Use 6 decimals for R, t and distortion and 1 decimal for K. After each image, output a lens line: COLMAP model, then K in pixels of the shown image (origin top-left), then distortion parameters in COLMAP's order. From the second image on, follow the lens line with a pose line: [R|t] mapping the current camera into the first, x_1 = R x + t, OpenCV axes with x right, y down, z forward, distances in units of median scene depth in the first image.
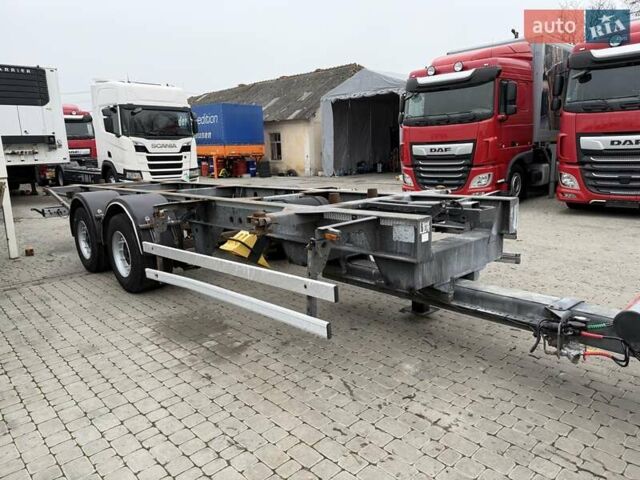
lens RADIAL K [[447.7, 0, 321.6], [0, 447.7, 257.6], [0, 0, 1]] dist [-0.016431, -0.005470]
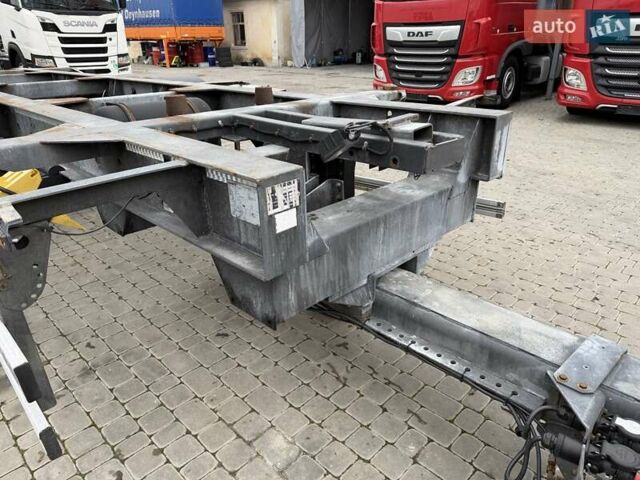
lens RADIAL K [[447.7, 0, 321.6], [0, 447.7, 257.6], [0, 0, 1]] dist [-0.016431, -0.005470]
pose [[0.999276, 0.002435, 0.037978, 0.057316], [-0.010786, 0.975152, 0.221276, -0.024078], [-0.036495, -0.221525, 0.974472, 0.133264]]
